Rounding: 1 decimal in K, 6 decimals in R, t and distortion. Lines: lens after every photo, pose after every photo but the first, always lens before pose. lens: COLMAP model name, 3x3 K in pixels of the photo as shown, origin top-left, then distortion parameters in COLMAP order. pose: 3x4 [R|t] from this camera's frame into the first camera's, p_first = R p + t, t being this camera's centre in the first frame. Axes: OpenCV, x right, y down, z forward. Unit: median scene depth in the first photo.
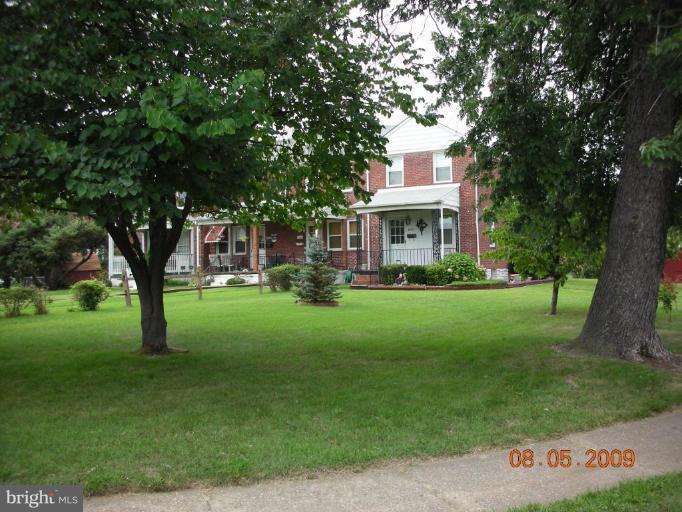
lens RADIAL K [[704.9, 0, 367.0], [0, 704.9, 263.7], [0, 0, 1]] dist [-0.216740, 0.161775]
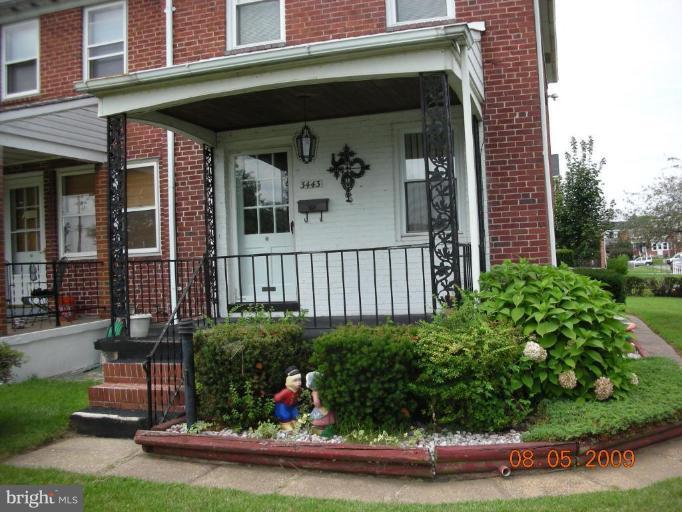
lens RADIAL K [[704.9, 0, 367.0], [0, 704.9, 263.7], [0, 0, 1]] dist [-0.216740, 0.161775]
pose [[0.980010, -0.017752, 0.198154, 0.027155], [0.018334, 0.999831, -0.001101, -0.014935], [-0.198101, 0.004712, 0.980170, 0.730171]]
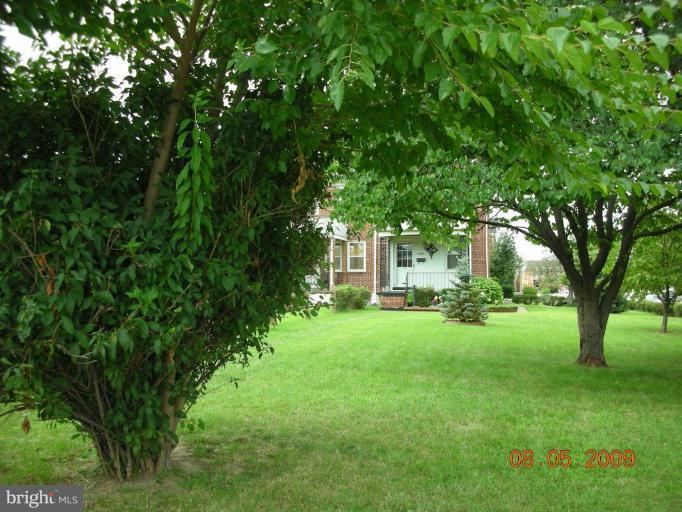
lens RADIAL K [[704.9, 0, 367.0], [0, 704.9, 263.7], [0, 0, 1]] dist [-0.216740, 0.161775]
pose [[0.960548, 0.034353, 0.275984, -0.306970], [-0.024367, 0.998921, -0.039531, 0.009099], [-0.277044, 0.031247, 0.960349, 0.033073]]
